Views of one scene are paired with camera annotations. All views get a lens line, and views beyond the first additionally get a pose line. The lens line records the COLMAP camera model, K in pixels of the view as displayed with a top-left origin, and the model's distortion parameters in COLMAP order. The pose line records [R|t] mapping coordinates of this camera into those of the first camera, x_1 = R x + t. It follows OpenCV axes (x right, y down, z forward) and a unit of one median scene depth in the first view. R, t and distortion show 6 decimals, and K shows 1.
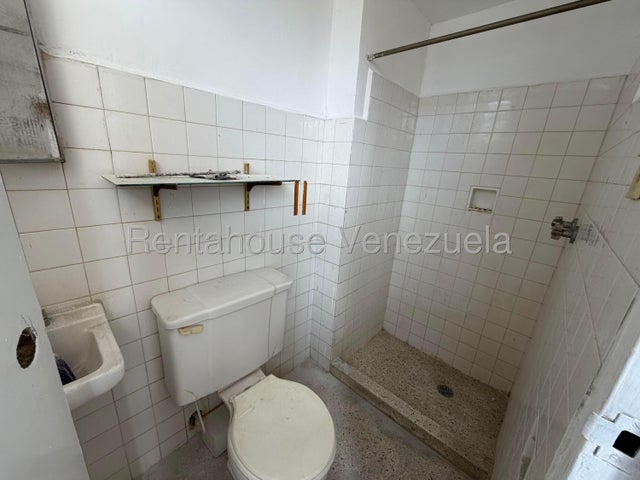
lens RADIAL K [[255.0, 0, 317.7], [0, 255.0, 241.3], [0, 0, 1]] dist [-0.001186, -0.000075]
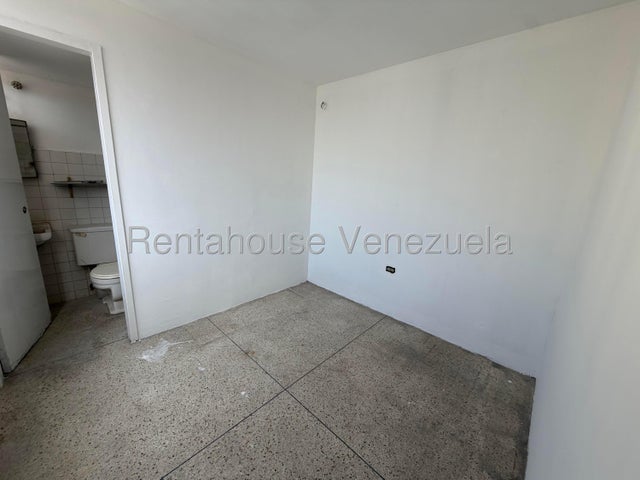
lens RADIAL K [[255.0, 0, 317.7], [0, 255.0, 241.3], [0, 0, 1]] dist [-0.001186, -0.000075]
pose [[0.999471, -0.030607, 0.010962, 2.622805], [0.031359, 0.996559, -0.076722, 0.895768], [-0.008576, 0.077025, 0.996992, -2.315976]]
